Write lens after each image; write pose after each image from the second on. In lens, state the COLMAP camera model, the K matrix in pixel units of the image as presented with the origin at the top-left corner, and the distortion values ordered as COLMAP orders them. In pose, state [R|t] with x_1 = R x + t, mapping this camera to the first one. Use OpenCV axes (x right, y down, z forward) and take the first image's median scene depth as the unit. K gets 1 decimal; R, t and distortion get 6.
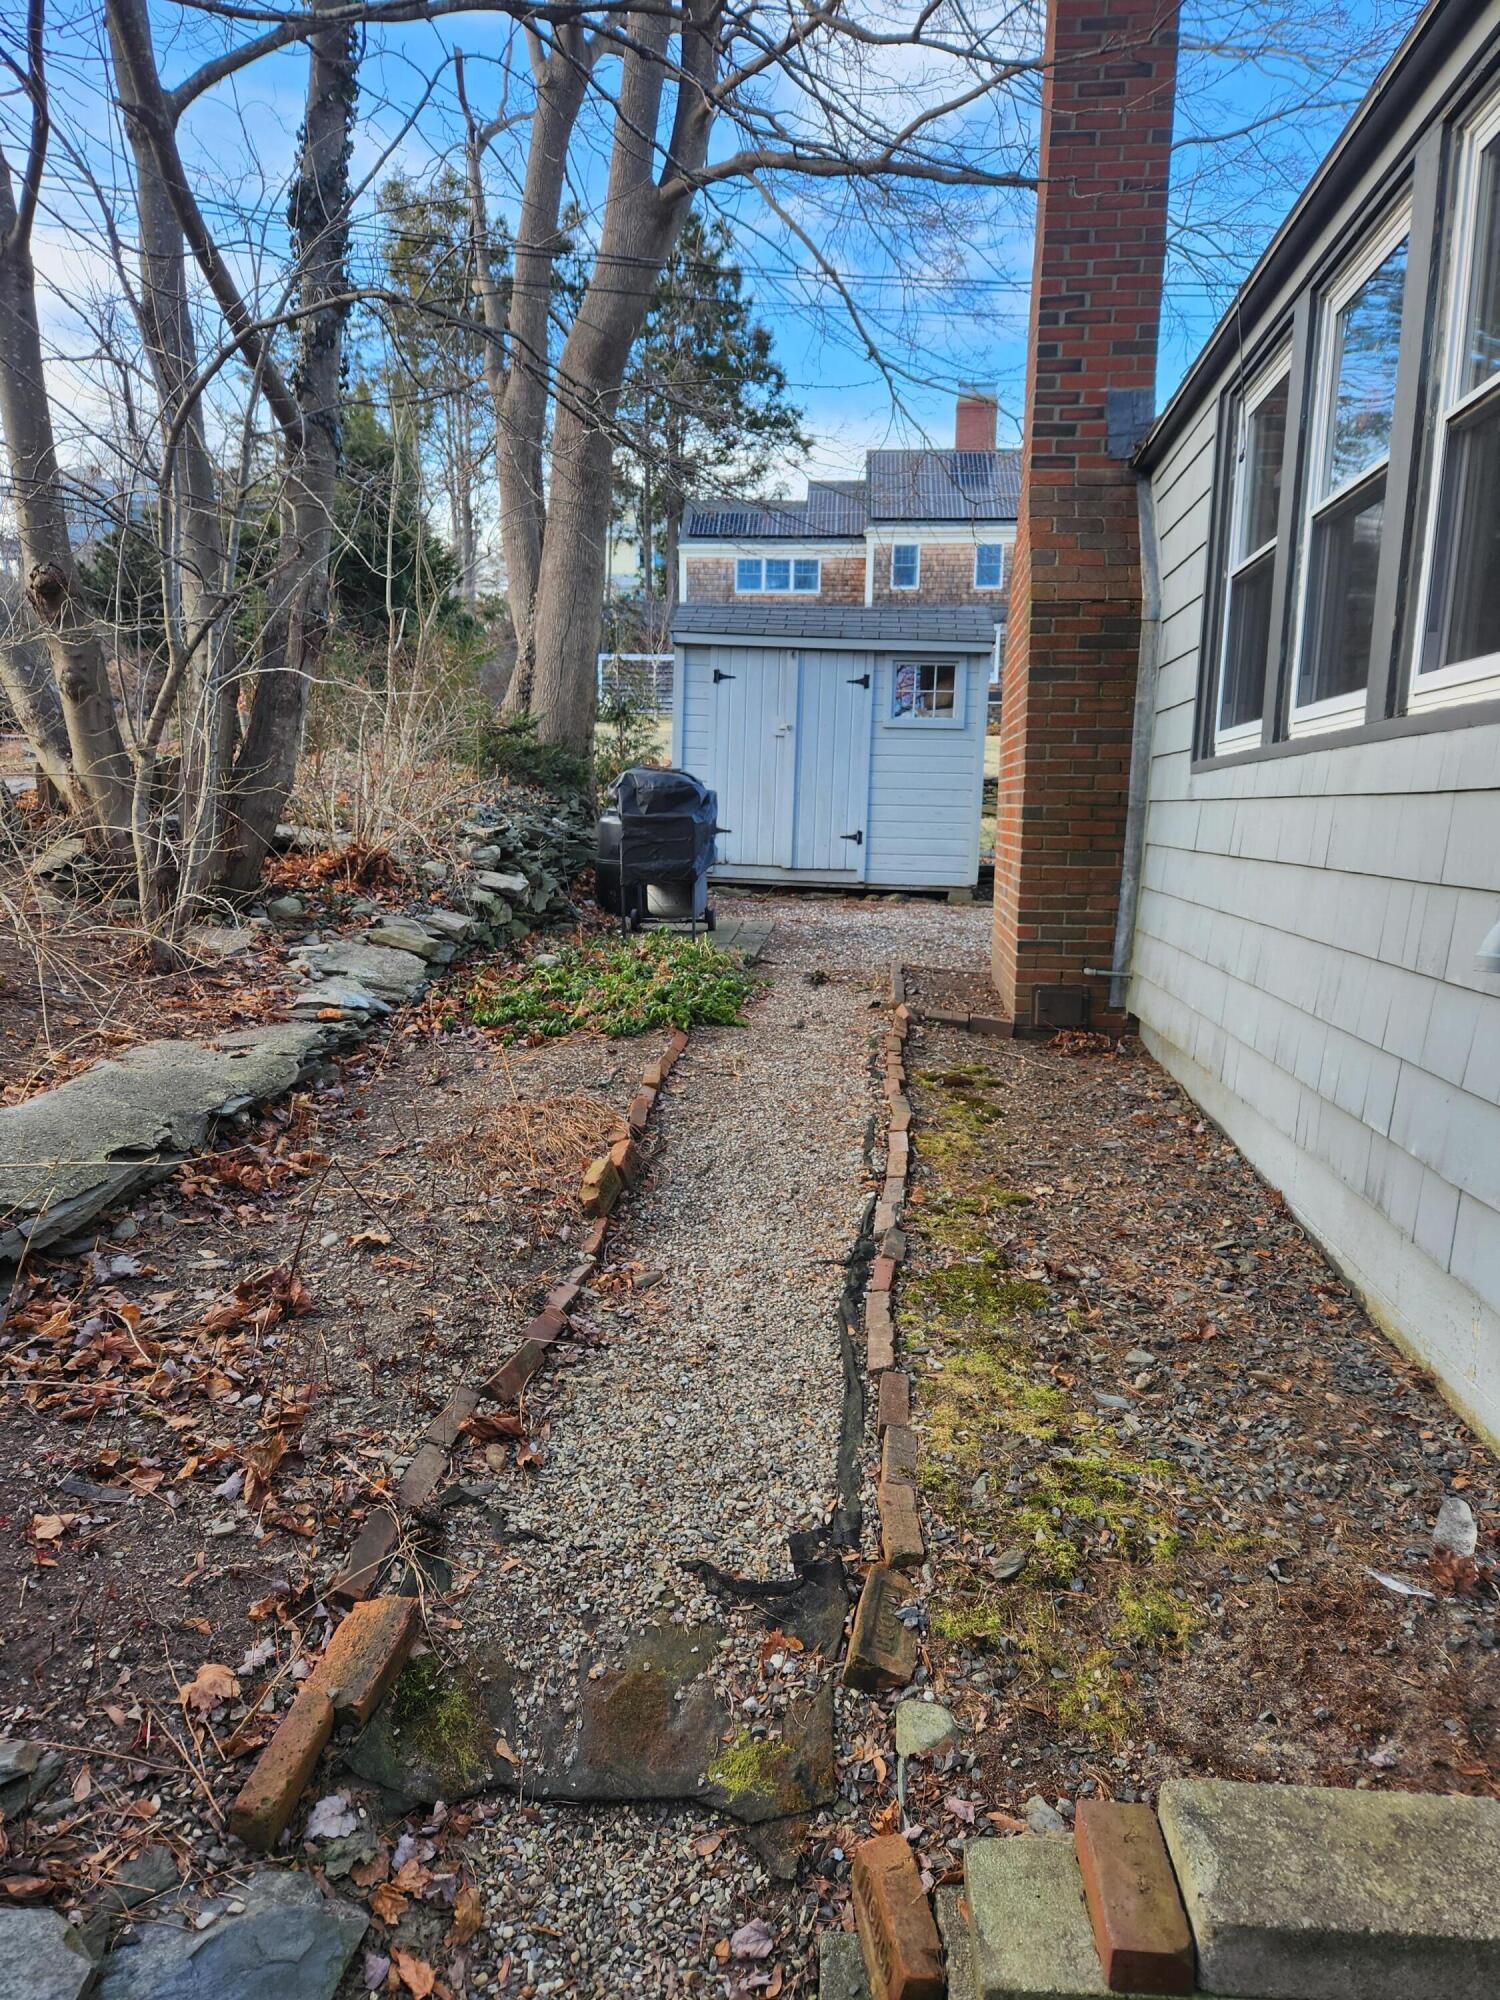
lens RADIAL K [[1331.5, 0, 747.5], [0, 1331.5, 1014.3], [0, 0, 1]] dist [0.079166, -0.067890]
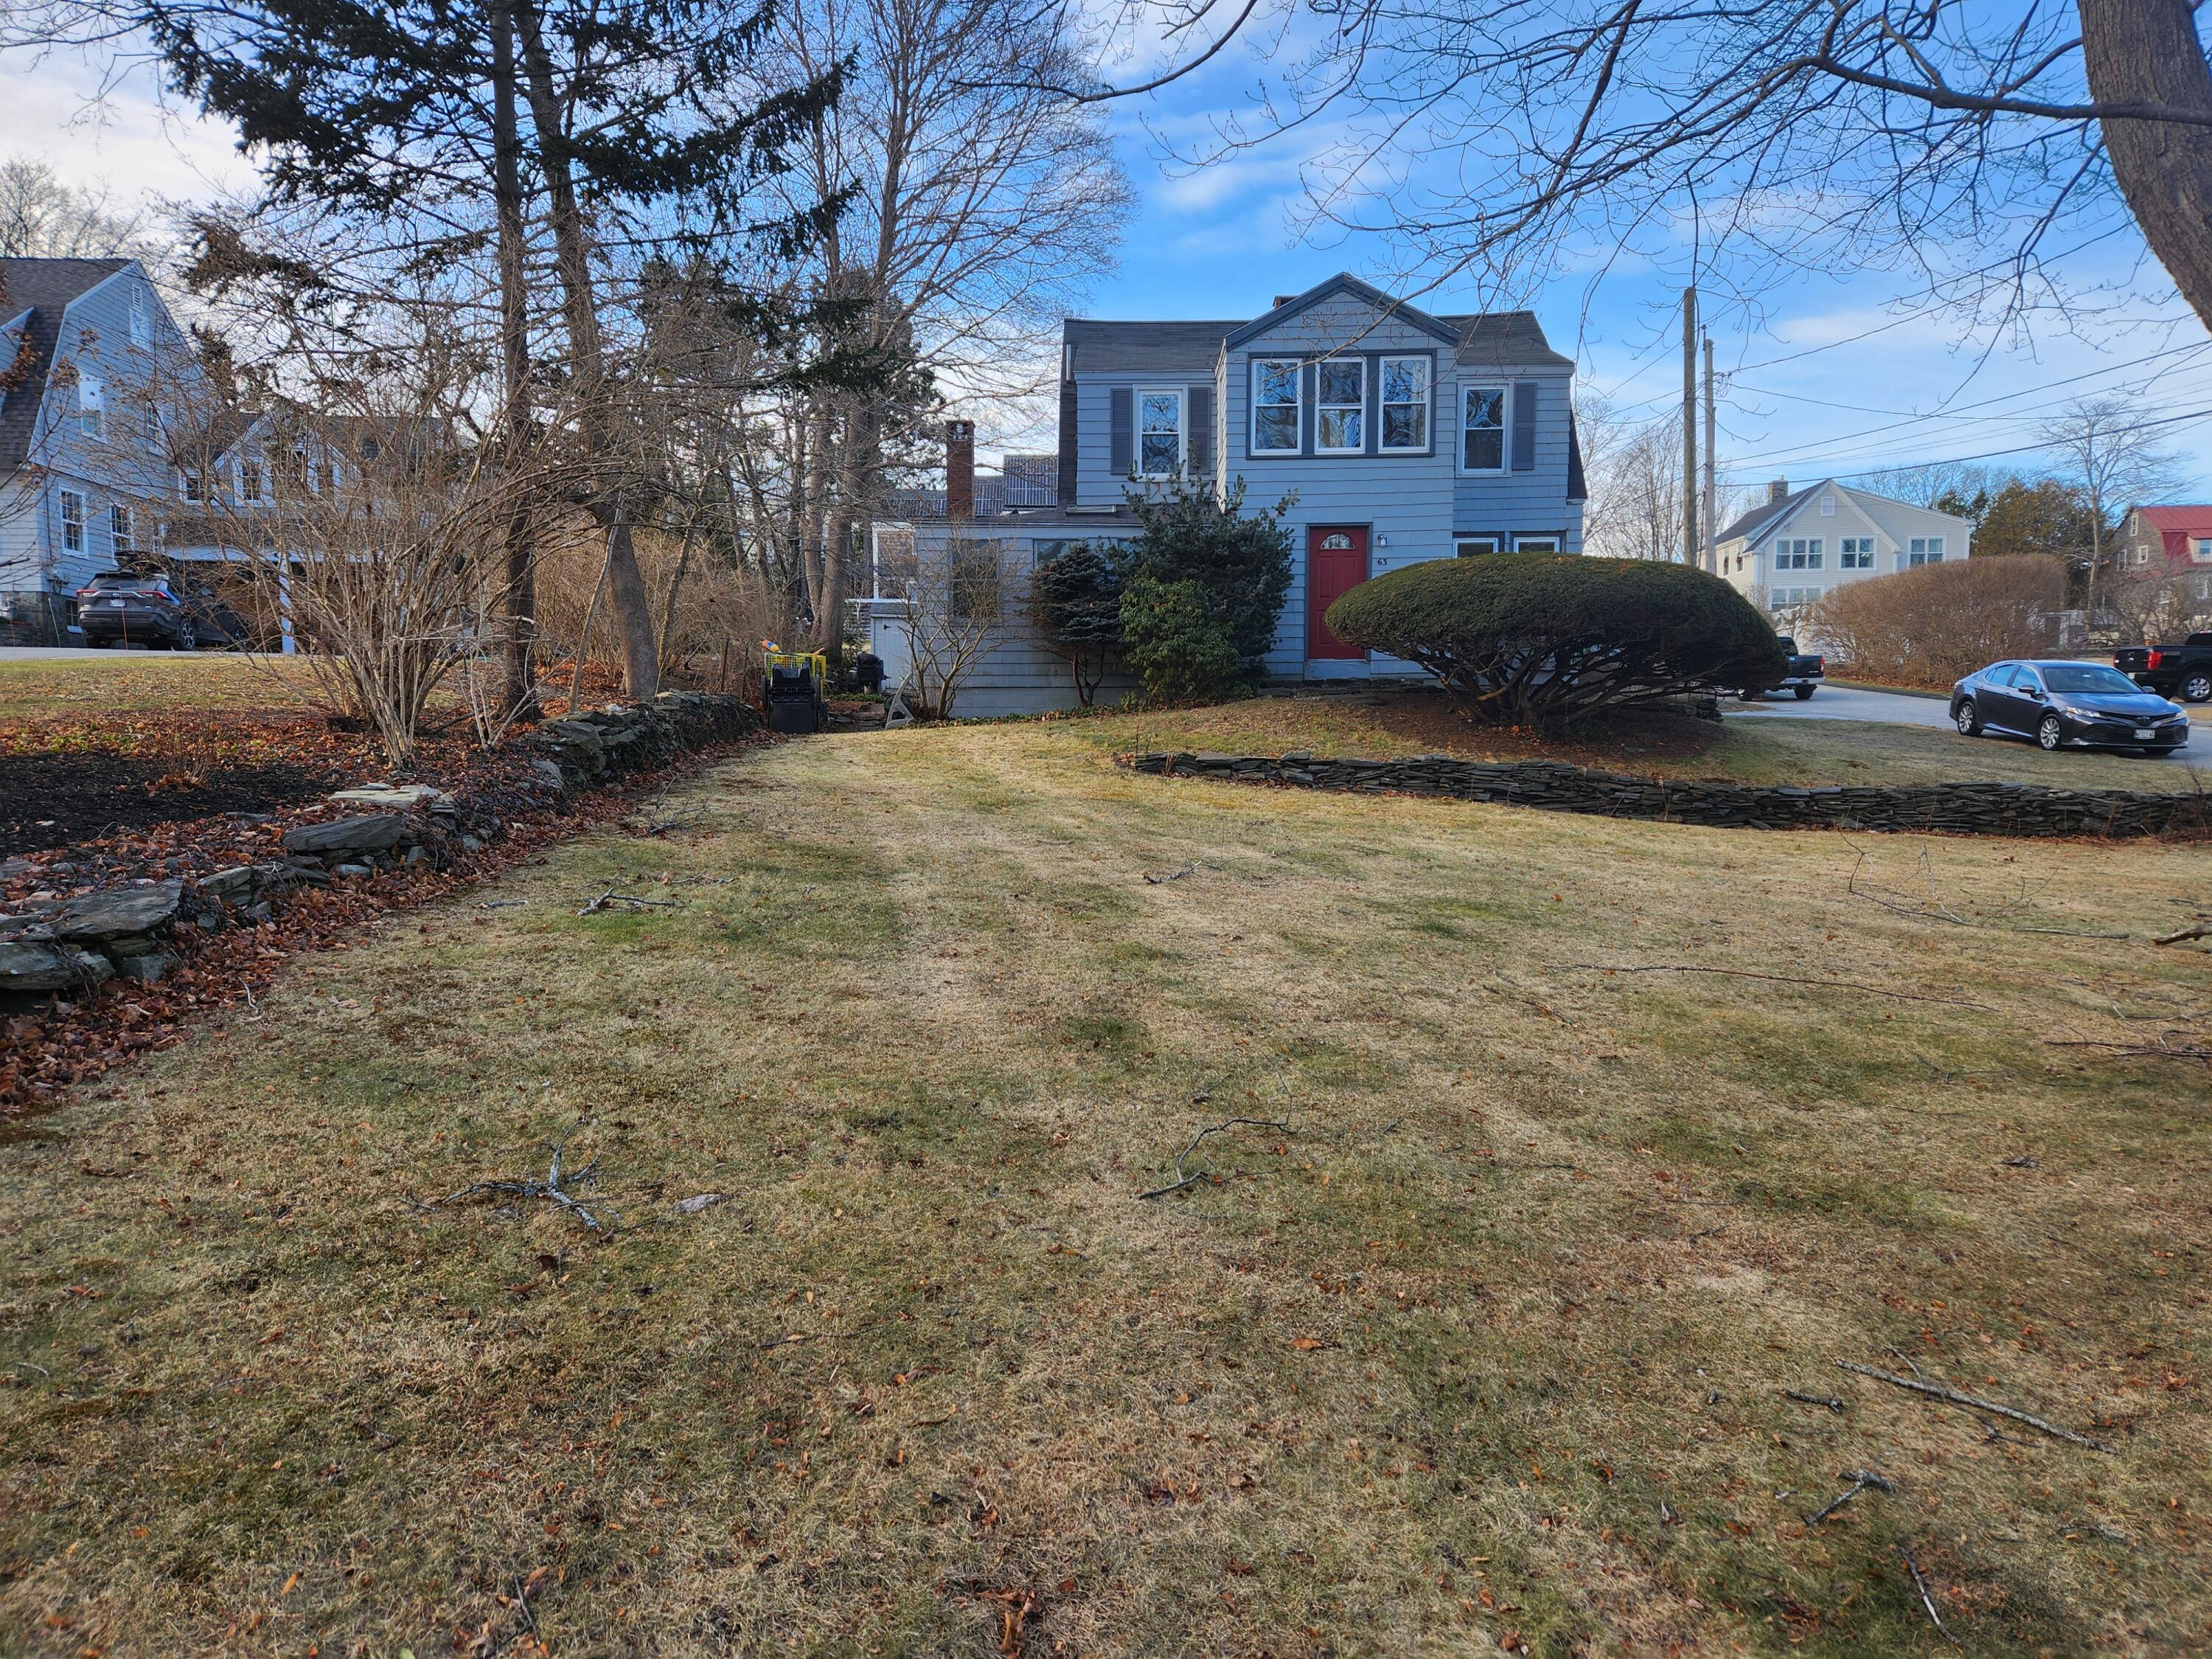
lens RADIAL K [[1472.7, 0, 1089.4], [0, 1472.7, 844.7], [0, 0, 1]] dist [0.079166, -0.067890]
pose [[0.995624, -0.035951, 0.086263, 0.029453], [0.042930, 0.995832, -0.080472, 0.117468], [-0.083010, 0.083823, 0.993017, -0.515770]]
